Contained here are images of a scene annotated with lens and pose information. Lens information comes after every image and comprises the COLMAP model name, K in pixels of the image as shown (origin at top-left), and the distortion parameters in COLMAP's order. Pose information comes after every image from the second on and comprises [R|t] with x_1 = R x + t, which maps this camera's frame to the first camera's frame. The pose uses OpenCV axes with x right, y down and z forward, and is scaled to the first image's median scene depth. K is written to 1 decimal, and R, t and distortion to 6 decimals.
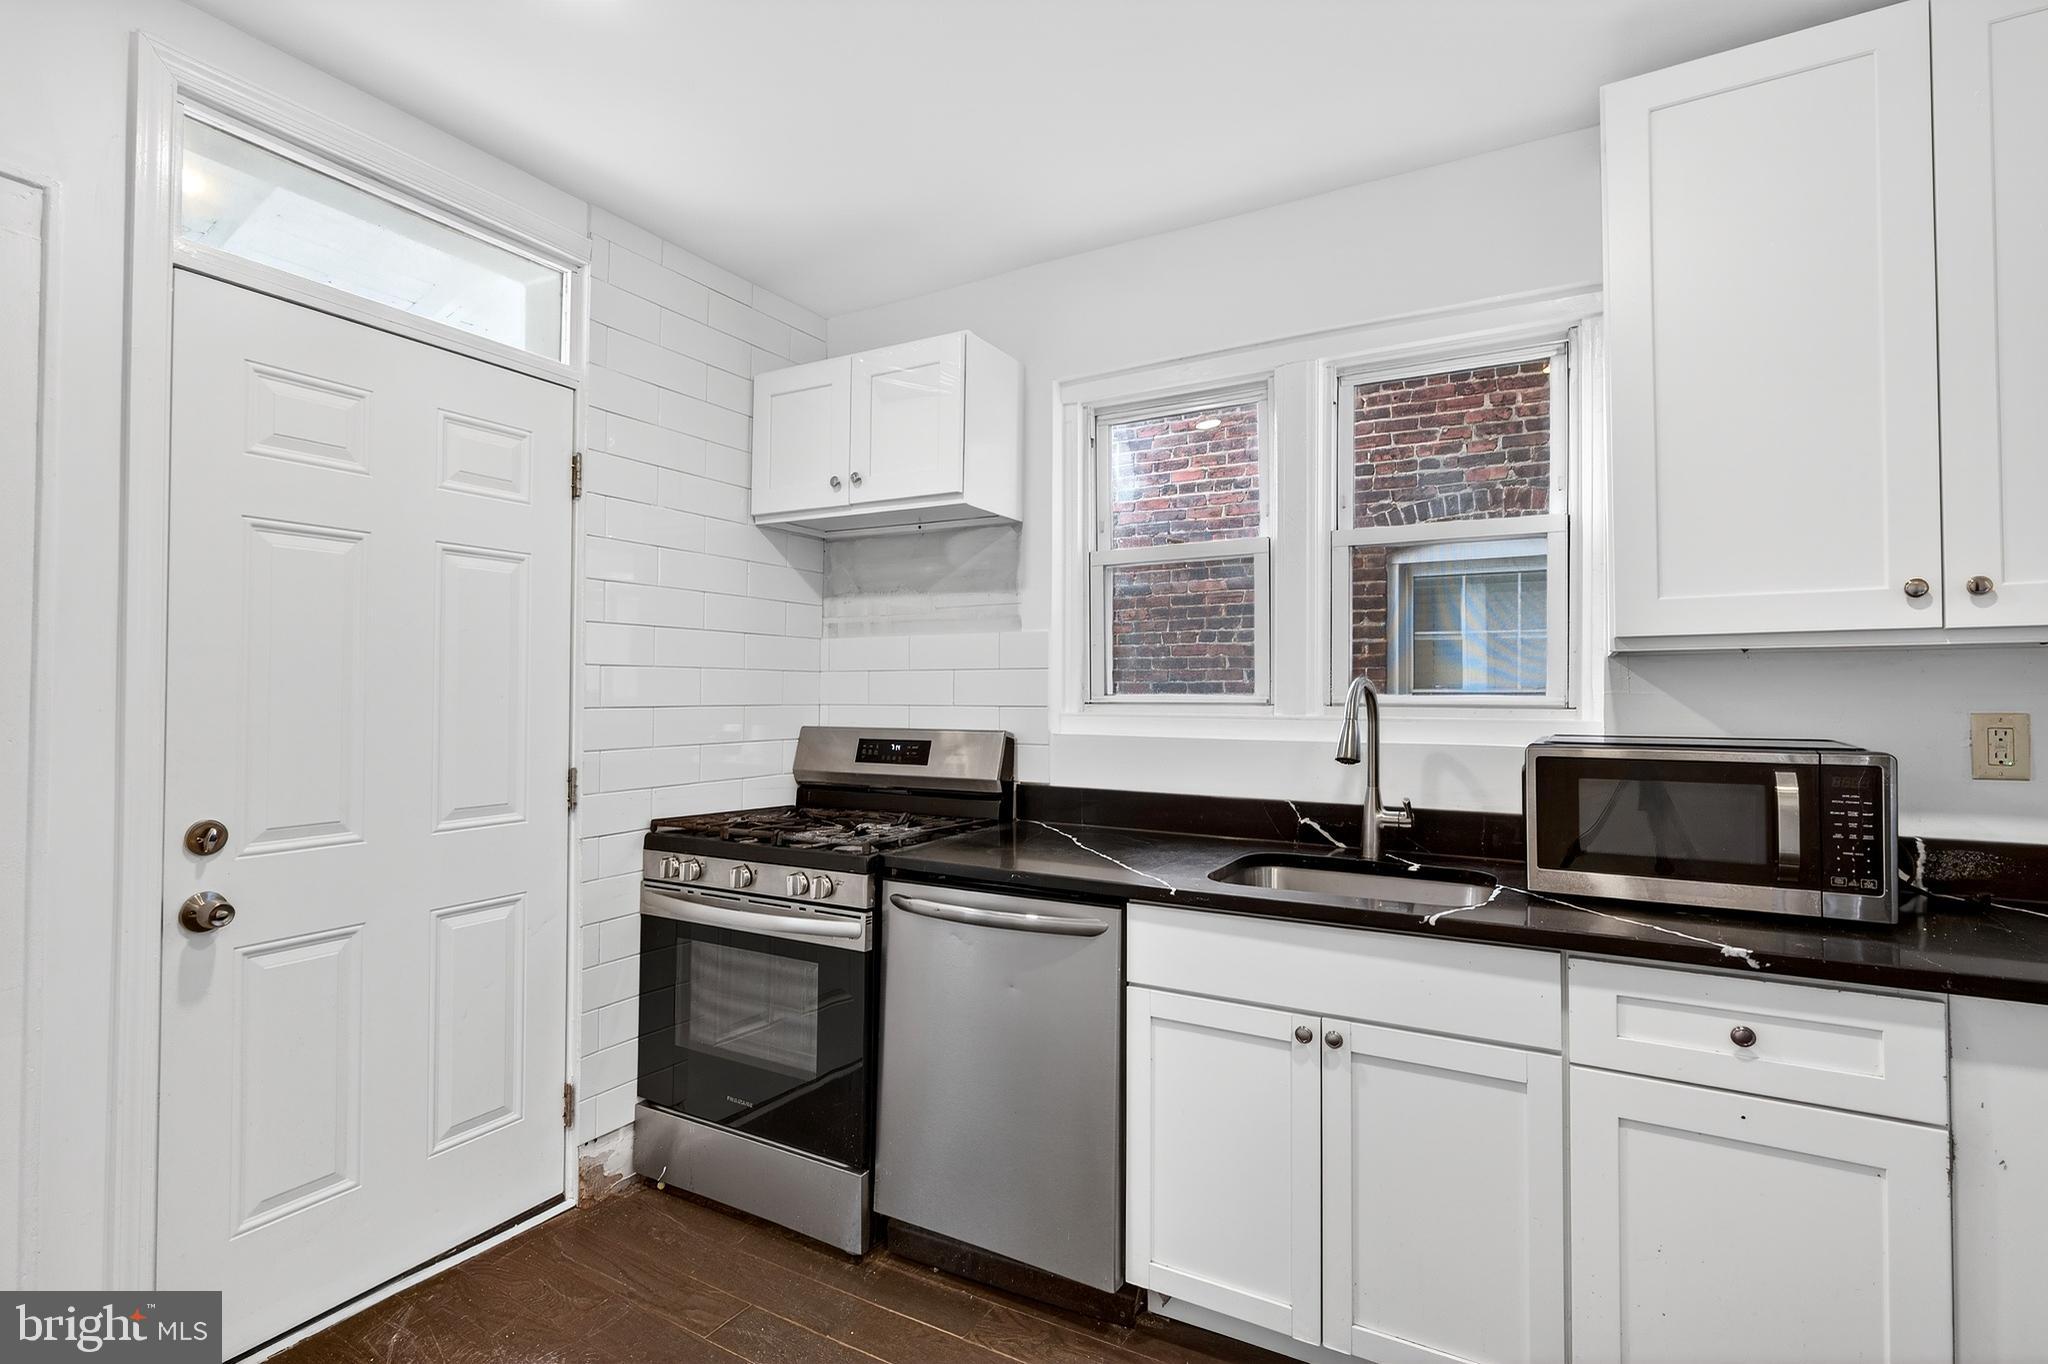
lens RADIAL K [[915.1, 0, 1020.3], [0, 915.1, 678.2], [0, 0, 1]] dist [-0.000743, 0.000391]
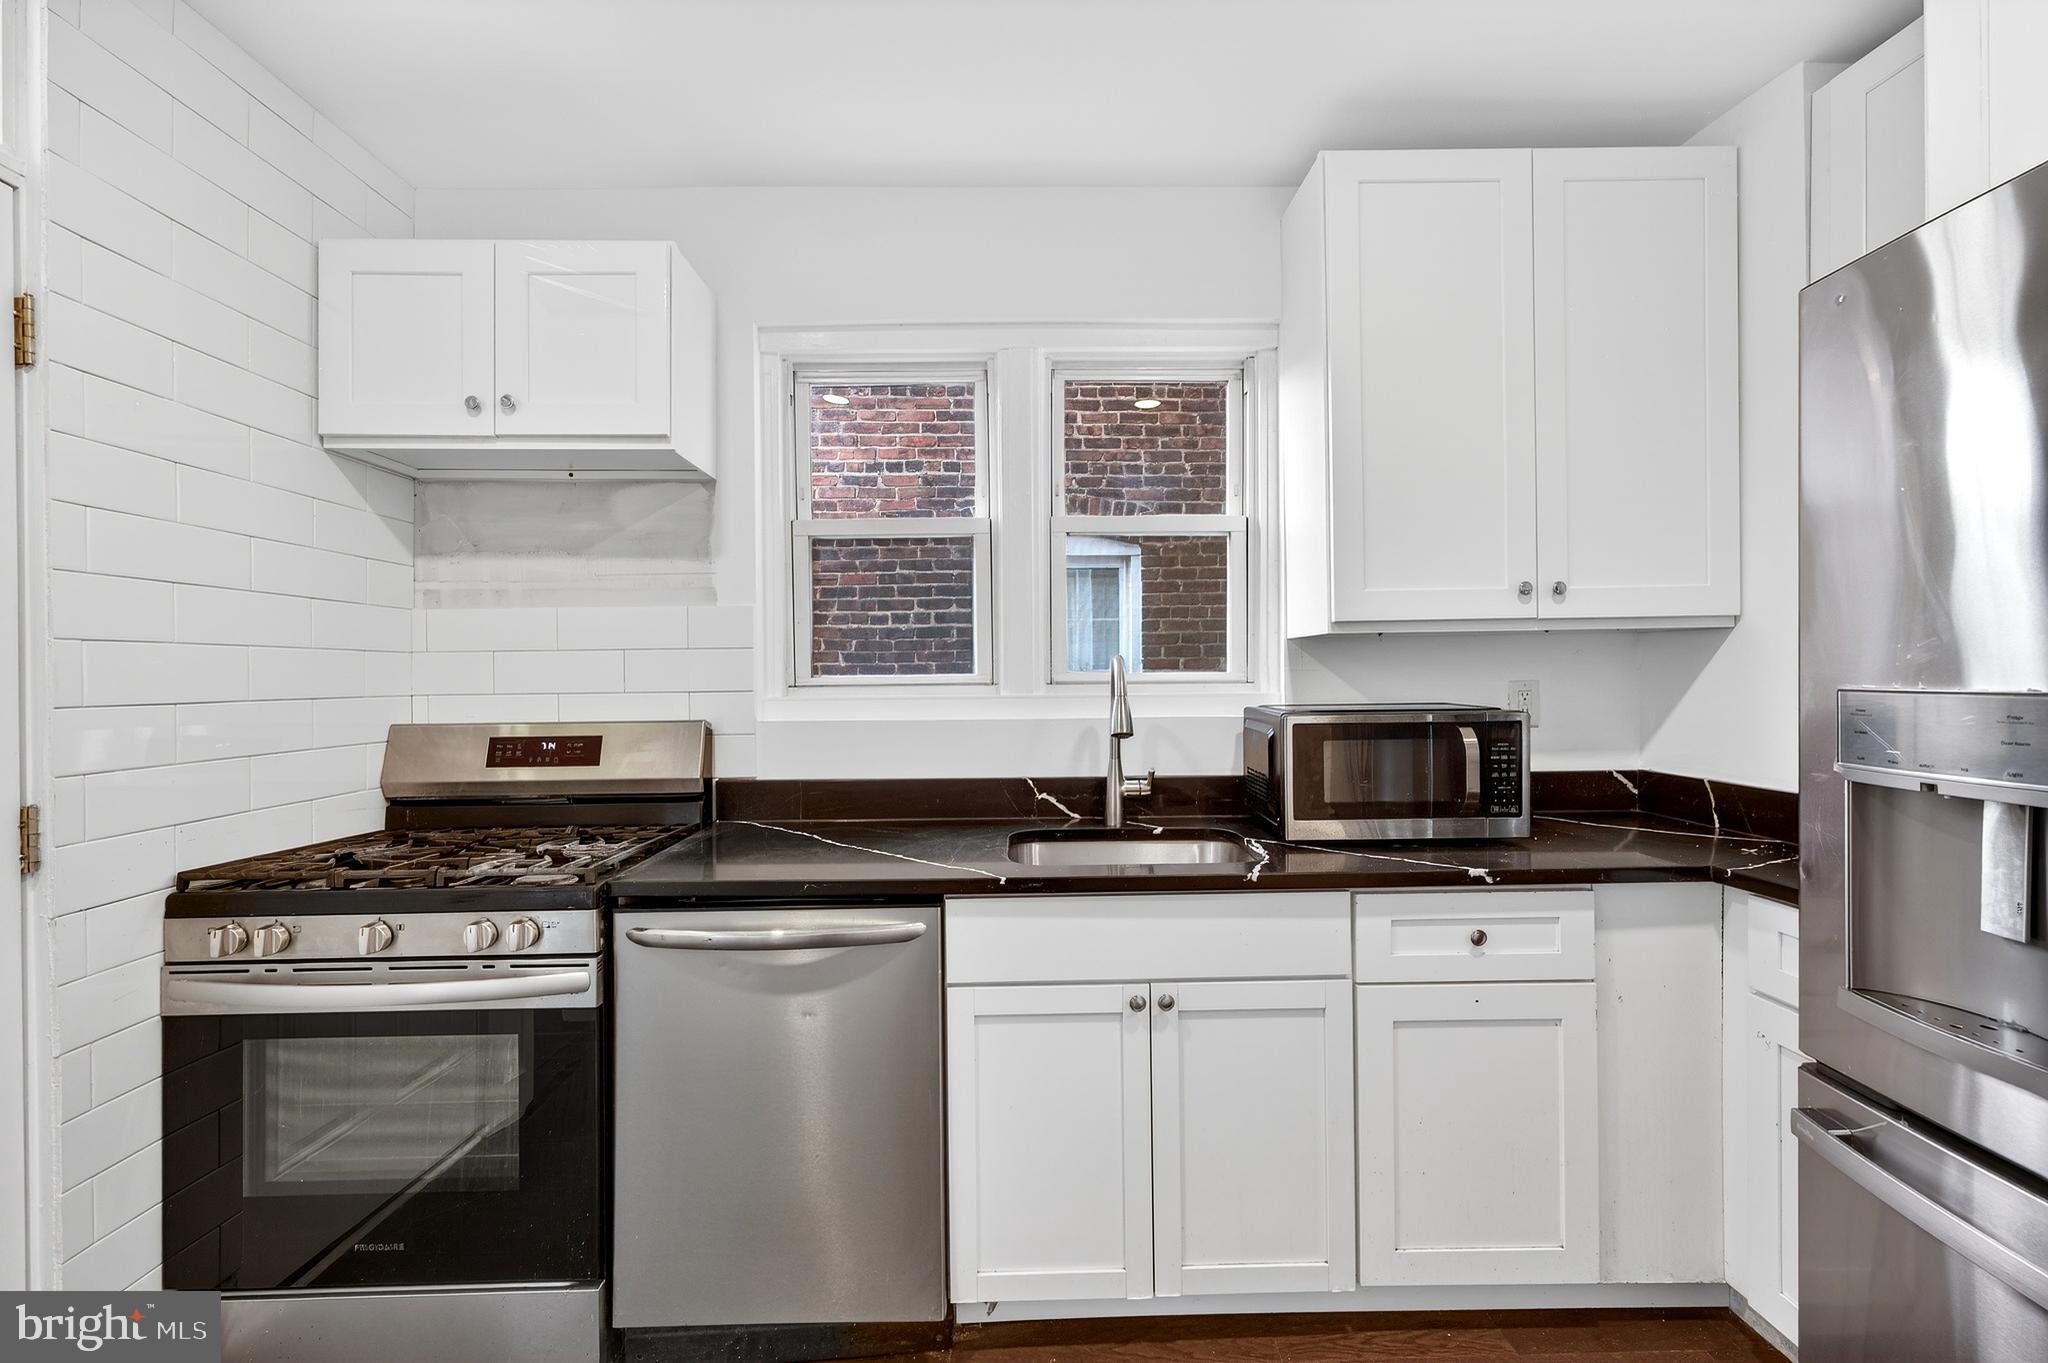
lens RADIAL K [[883.1, 0, 997.7], [0, 883.1, 679.8], [0, 0, 1]] dist [0.000174, 0.000073]
pose [[0.866394, -0.014173, 0.499160, -0.219616], [0.004503, 0.999778, 0.020572, 0.003795], [-0.499341, -0.015576, 0.866265, 0.156880]]
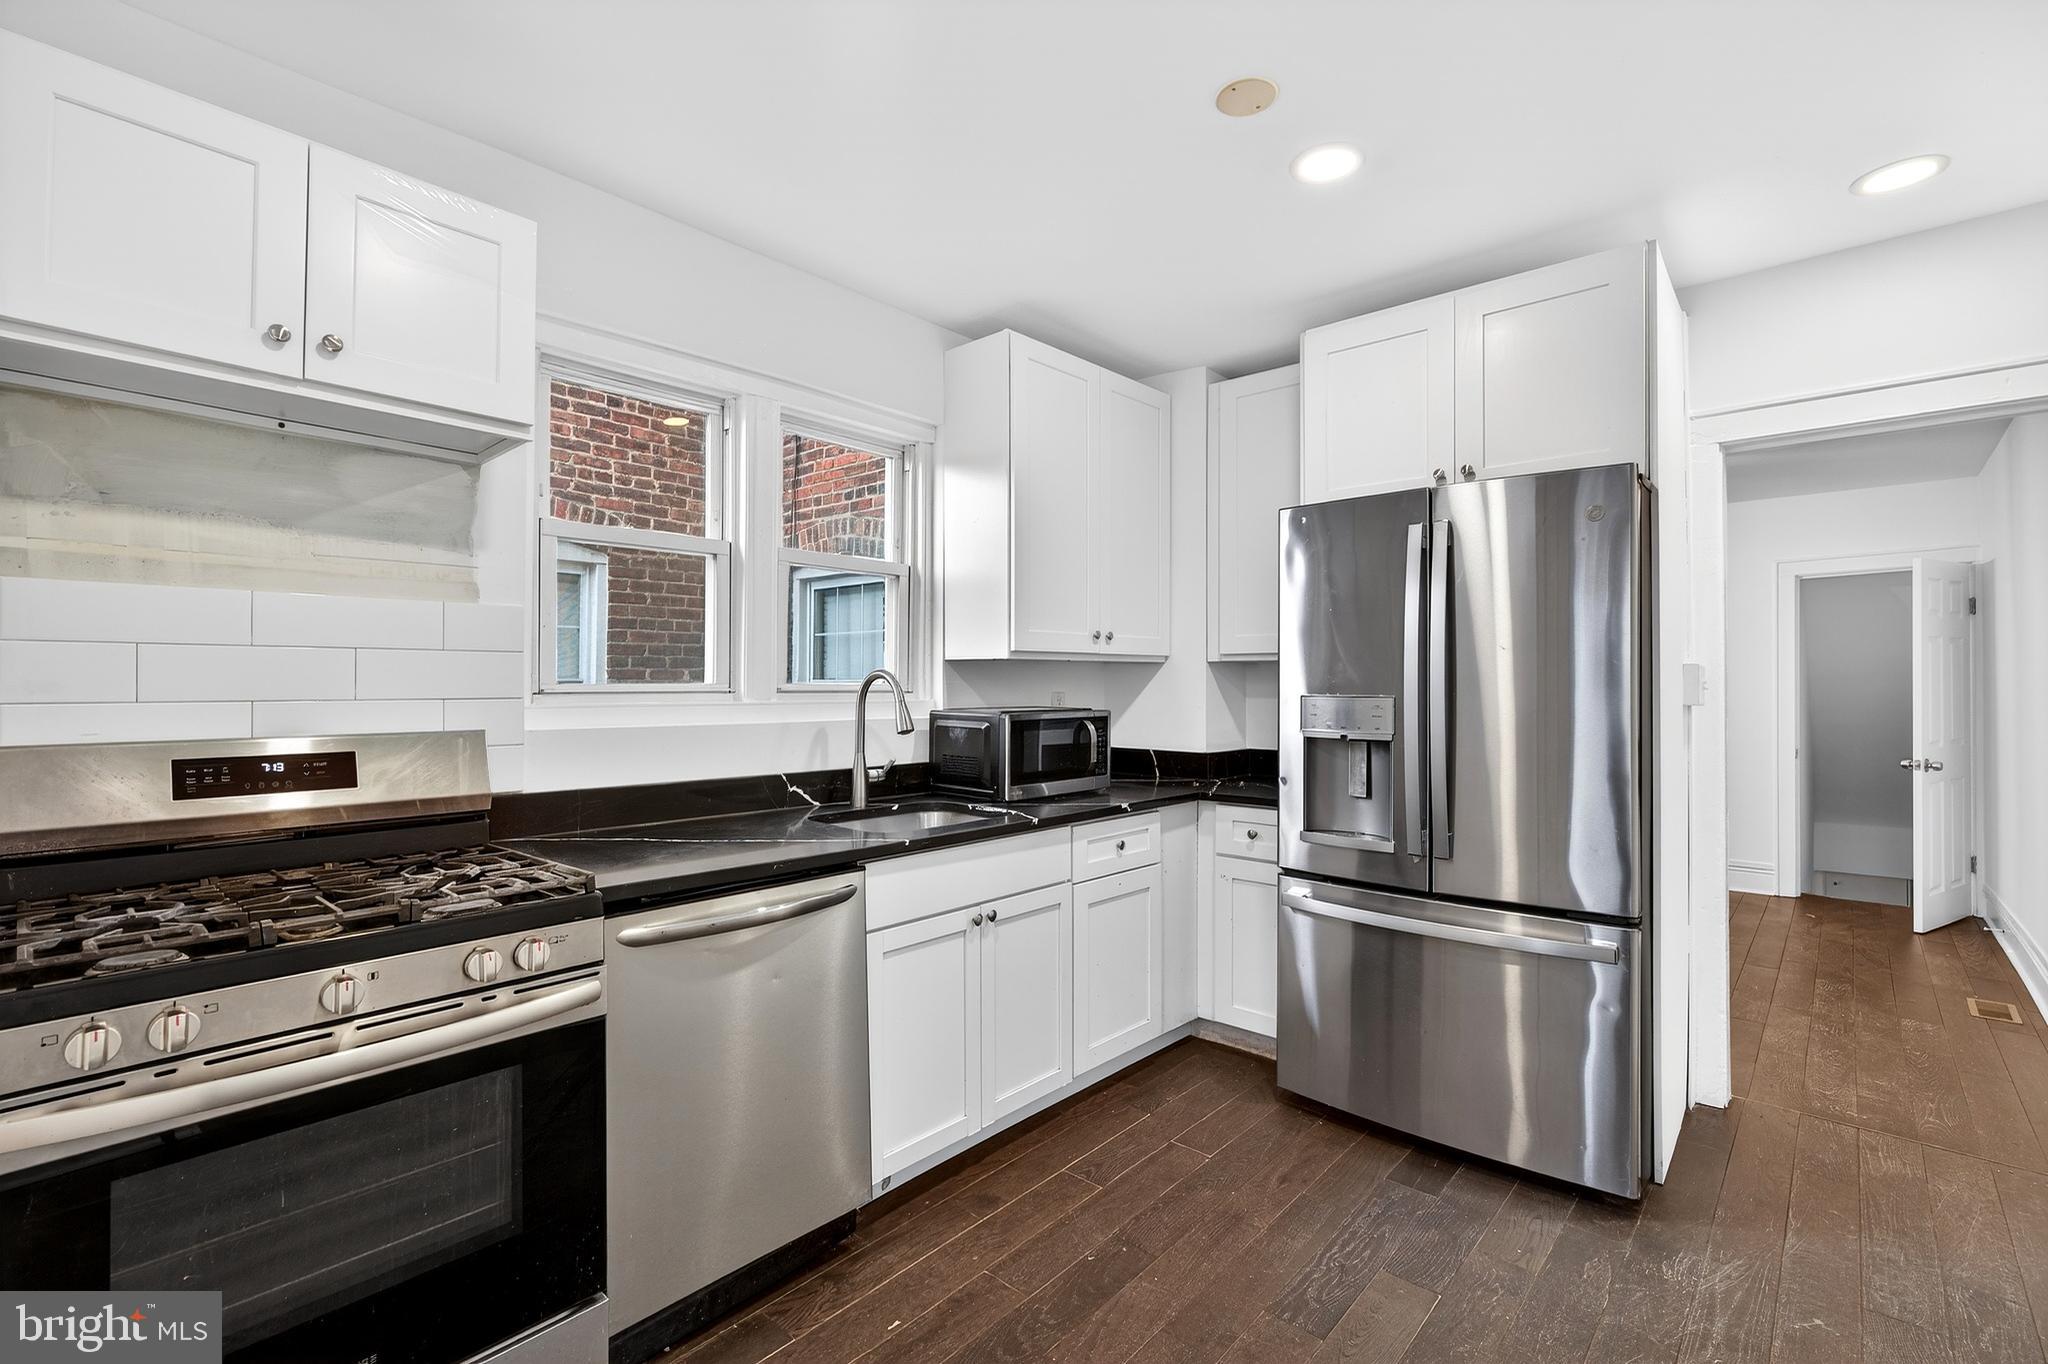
lens RADIAL K [[907.8, 0, 965.5], [0, 907.8, 677.0], [0, 0, 1]] dist [0.001323, 0.000234]
pose [[0.262772, 0.006548, 0.964836, -0.750316], [-0.017280, 0.999849, -0.002079, 0.007273], [-0.964703, -0.016127, 0.262845, 0.451764]]
